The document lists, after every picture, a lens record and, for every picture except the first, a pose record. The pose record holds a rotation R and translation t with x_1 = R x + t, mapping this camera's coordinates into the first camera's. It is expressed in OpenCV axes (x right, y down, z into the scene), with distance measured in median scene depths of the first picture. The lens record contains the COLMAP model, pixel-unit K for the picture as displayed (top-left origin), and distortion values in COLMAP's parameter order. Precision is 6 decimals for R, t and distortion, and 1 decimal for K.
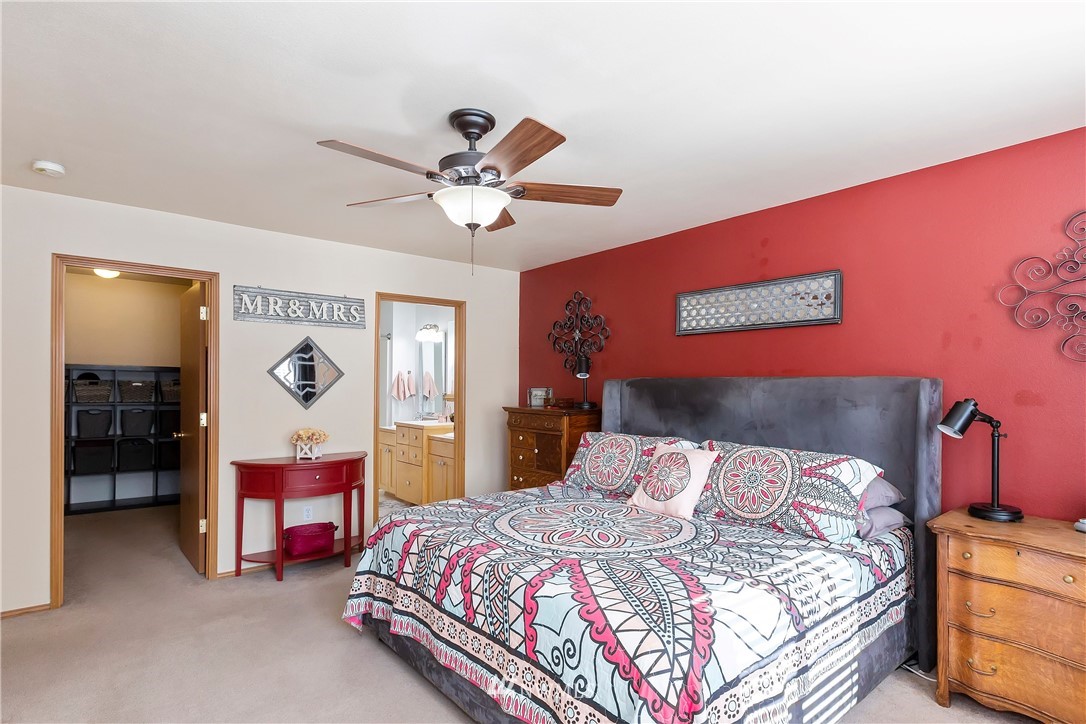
lens RADIAL K [[556.0, 0, 544.6], [0, 556.0, 370.2], [0, 0, 1]] dist [0.000193, -0.000003]
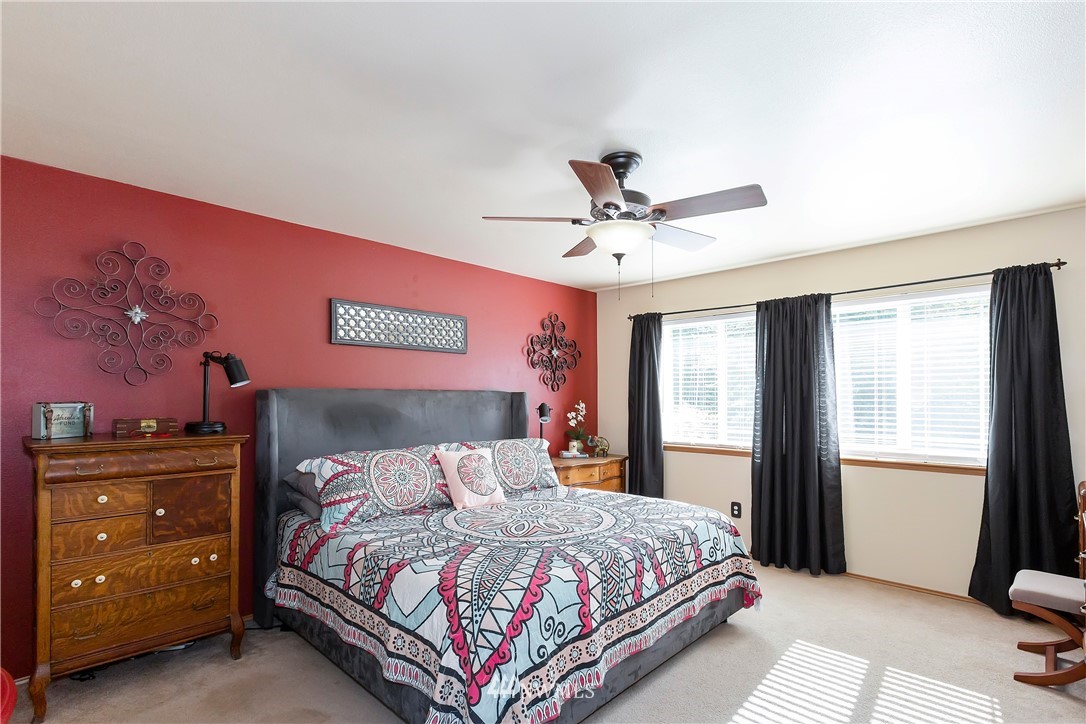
lens RADIAL K [[517.4, 0, 552.1], [0, 517.4, 393.7], [0, 0, 1]] dist [-0.001086, -0.000101]
pose [[-0.129633, 0.001998, 0.991560, -0.843797], [-0.027367, 0.999610, -0.005592, 0.021057], [-0.991184, -0.027861, -0.129528, 0.948979]]
